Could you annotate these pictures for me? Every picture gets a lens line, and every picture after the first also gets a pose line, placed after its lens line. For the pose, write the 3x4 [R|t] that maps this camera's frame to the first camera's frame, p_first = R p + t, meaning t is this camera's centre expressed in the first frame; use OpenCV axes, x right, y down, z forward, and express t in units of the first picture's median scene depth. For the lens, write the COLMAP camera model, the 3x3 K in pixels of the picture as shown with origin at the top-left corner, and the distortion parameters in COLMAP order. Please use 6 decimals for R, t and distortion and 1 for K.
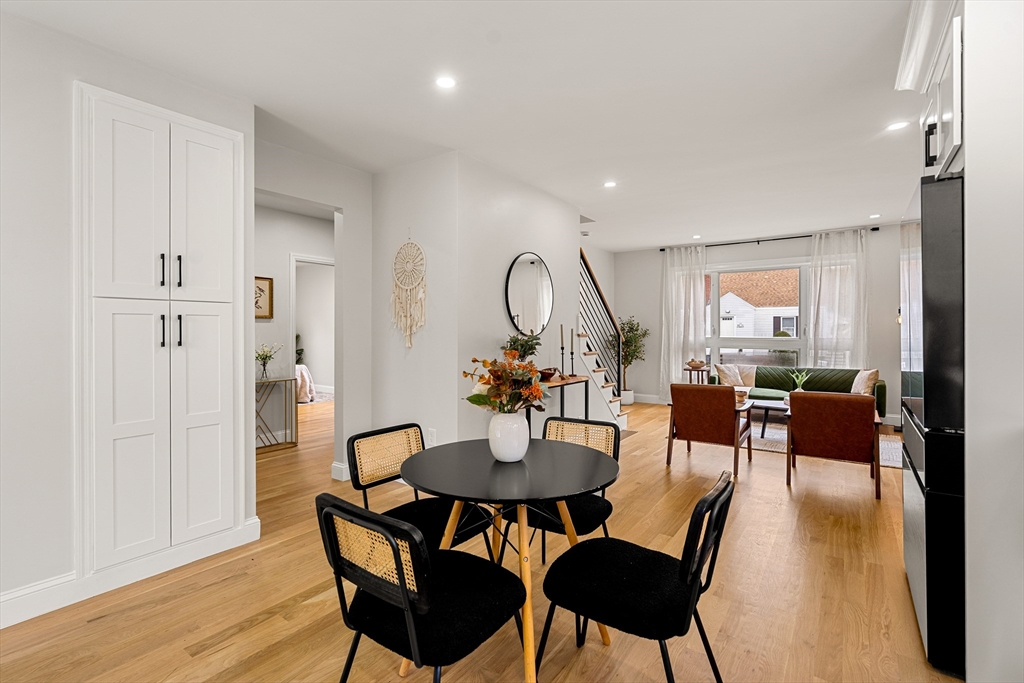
lens RADIAL K [[469.4, 0, 501.1], [0, 469.4, 337.7], [0, 0, 1]] dist [-0.005014, 0.001735]
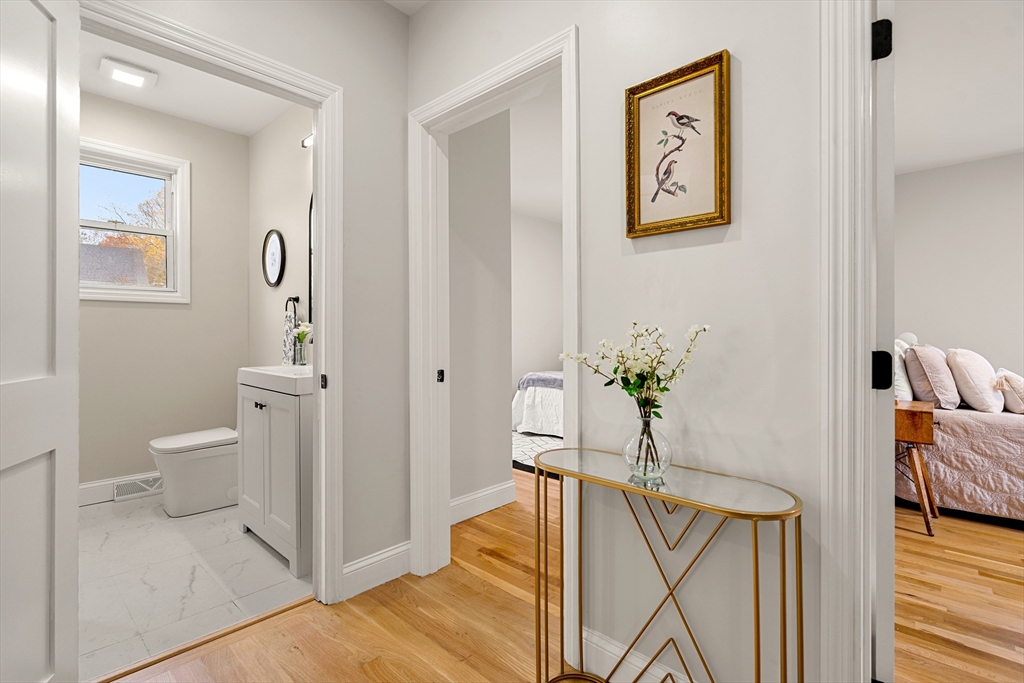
lens RADIAL K [[469.4, 0, 507.0], [0, 469.4, 333.9], [0, 0, 1]] dist [-0.005014, 0.001735]
pose [[-0.115758, 0.002413, -0.993275, -0.236661], [-0.009146, 0.999952, 0.003496, 0.016146], [0.993235, 0.009489, -0.115730, 0.917294]]
